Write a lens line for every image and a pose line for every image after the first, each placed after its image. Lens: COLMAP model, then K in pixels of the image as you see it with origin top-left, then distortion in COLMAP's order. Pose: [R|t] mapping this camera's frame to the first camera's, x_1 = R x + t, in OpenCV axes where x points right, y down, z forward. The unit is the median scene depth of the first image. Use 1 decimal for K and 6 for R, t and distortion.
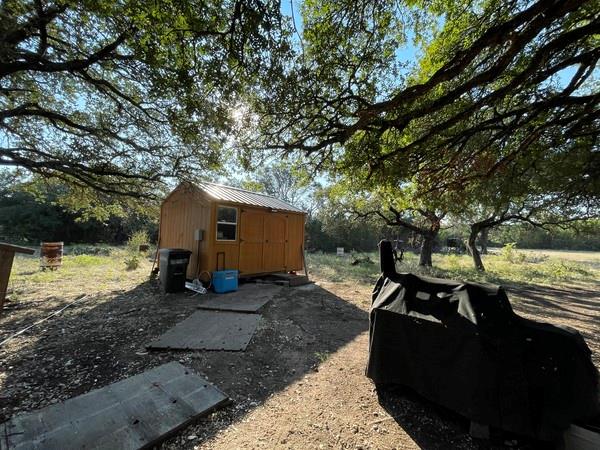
lens RADIAL K [[241.3, 0, 300.0], [0, 241.3, 225.0], [0, 0, 1]] dist [-0.001382, -0.000094]
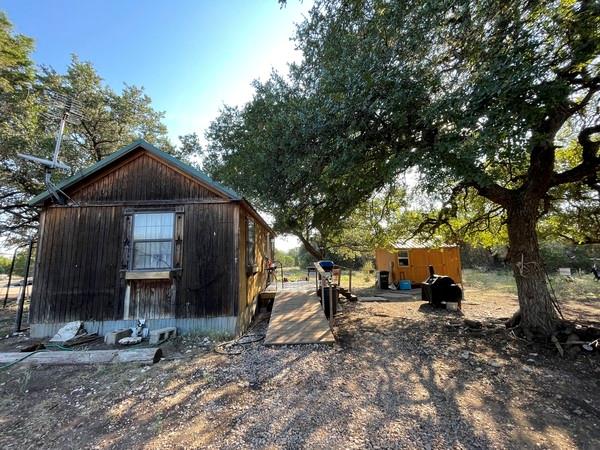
lens RADIAL K [[241.3, 0, 300.0], [0, 241.3, 225.0], [0, 0, 1]] dist [-0.001382, -0.000094]
pose [[0.653077, -0.161649, -0.739837, 0.595768], [0.087128, 0.986504, -0.138633, -0.065387], [0.752262, 0.026077, 0.658348, -0.901334]]
